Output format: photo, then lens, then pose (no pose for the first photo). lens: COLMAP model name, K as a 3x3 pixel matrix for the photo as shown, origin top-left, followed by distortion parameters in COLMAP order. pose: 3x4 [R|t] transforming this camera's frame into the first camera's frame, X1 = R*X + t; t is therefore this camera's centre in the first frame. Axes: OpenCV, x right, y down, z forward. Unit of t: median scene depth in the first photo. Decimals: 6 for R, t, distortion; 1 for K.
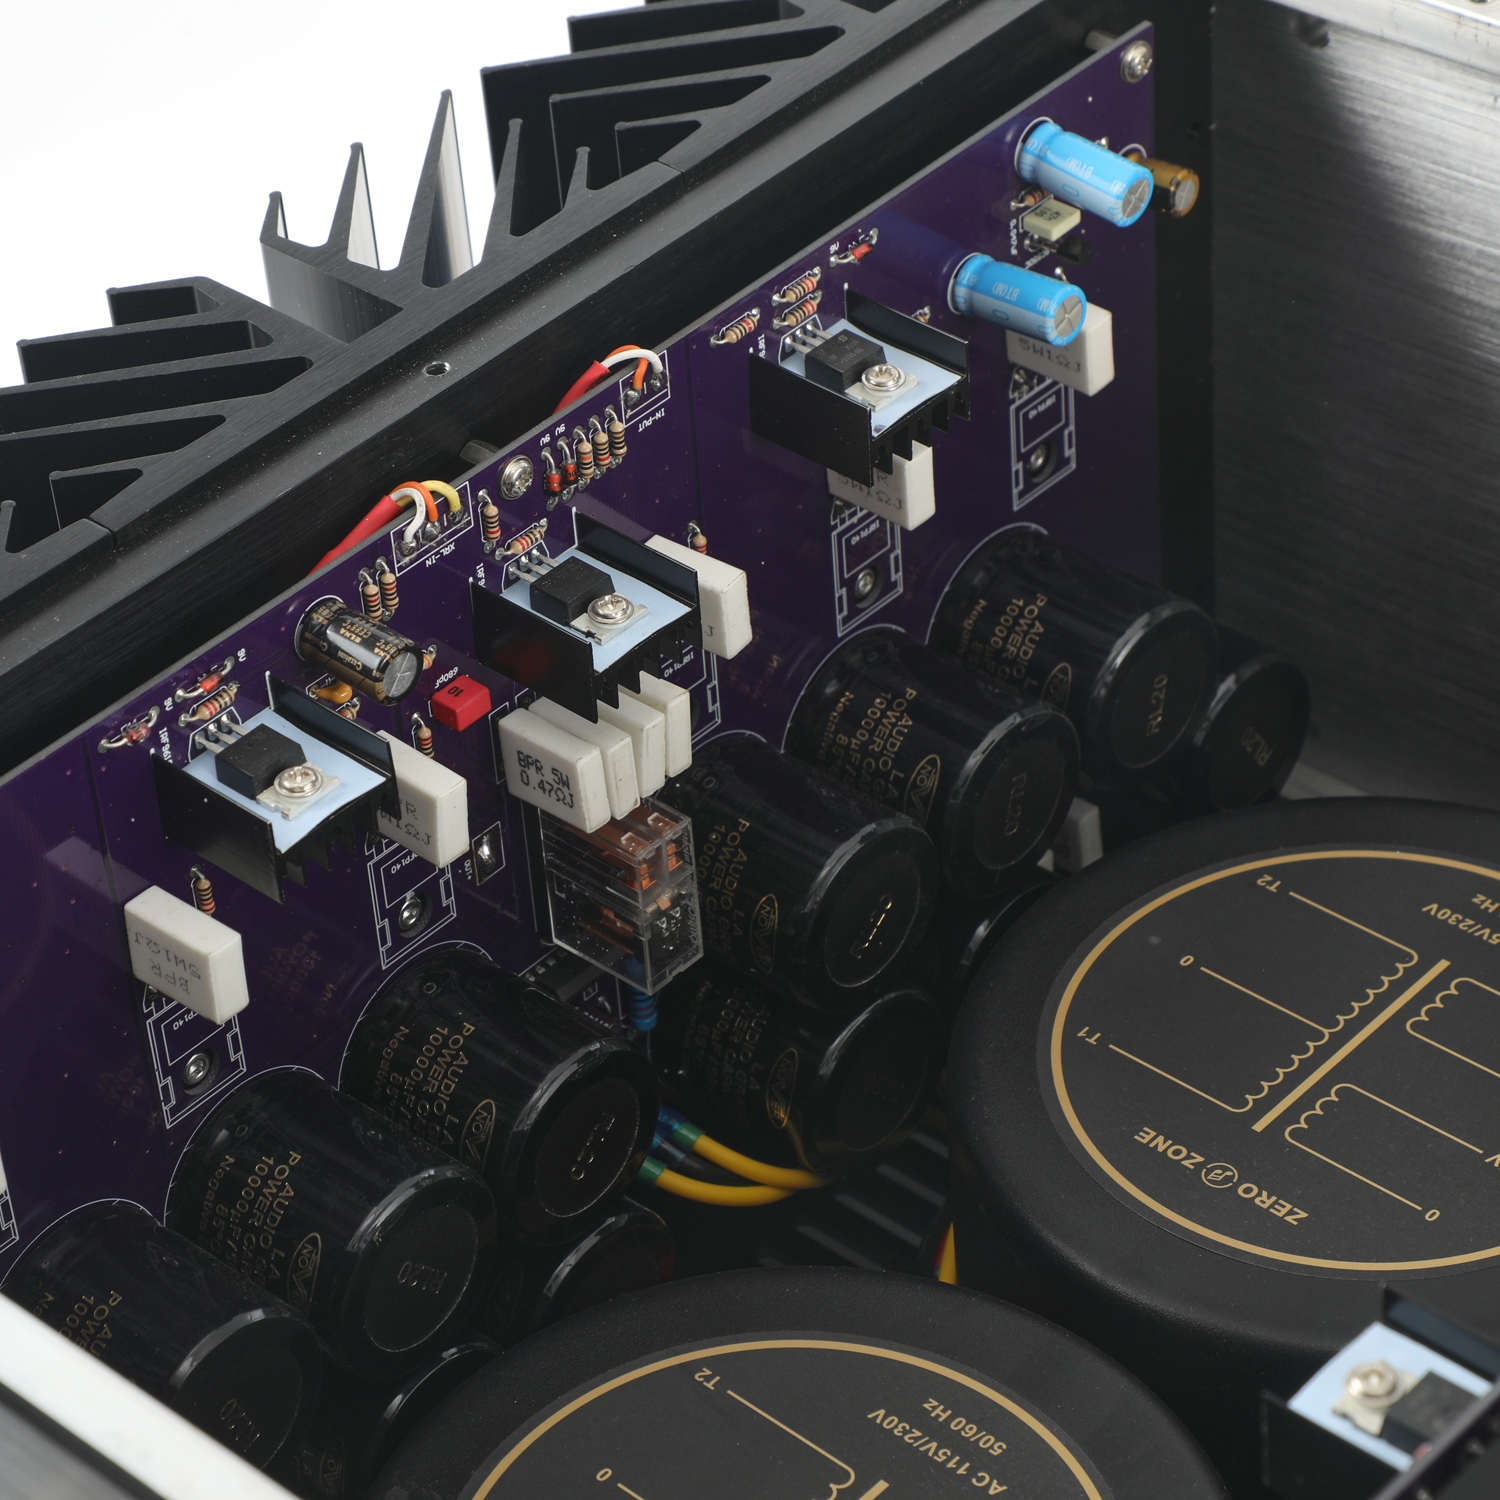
lens RADIAL K [[4755.4, 0, 750.0], [0, 4755.4, 750.0], [0, 0, 1]] dist [0.733897, 0.267507]
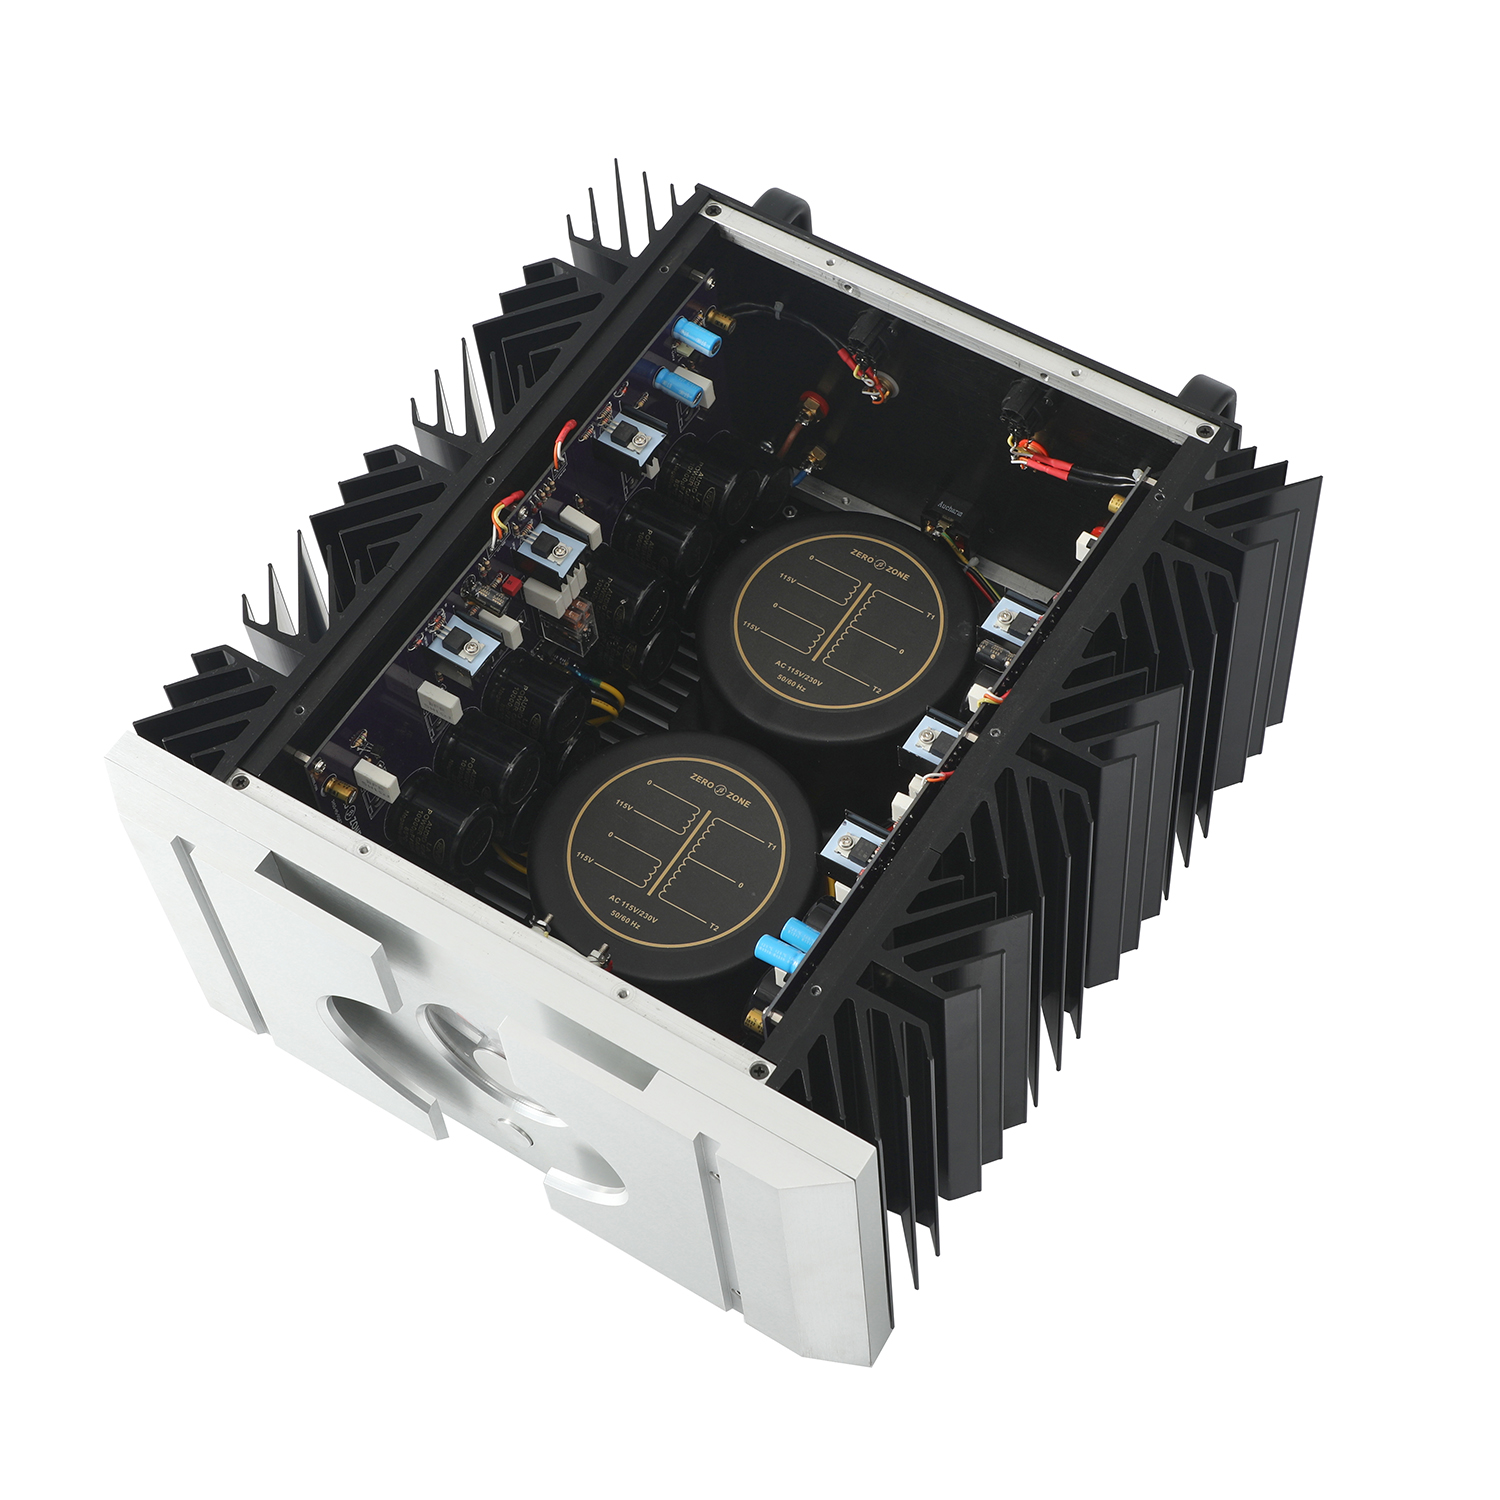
lens RADIAL K [[3022.6, 0, 750.0], [0, 3022.6, 750.0], [0, 0, 1]] dist [-0.001066, 0.036838]
pose [[0.987450, -0.140054, 0.072992, -0.062693], [0.109857, 0.941143, 0.319657, -0.465502], [-0.113465, -0.307627, 0.944718, -0.730996]]
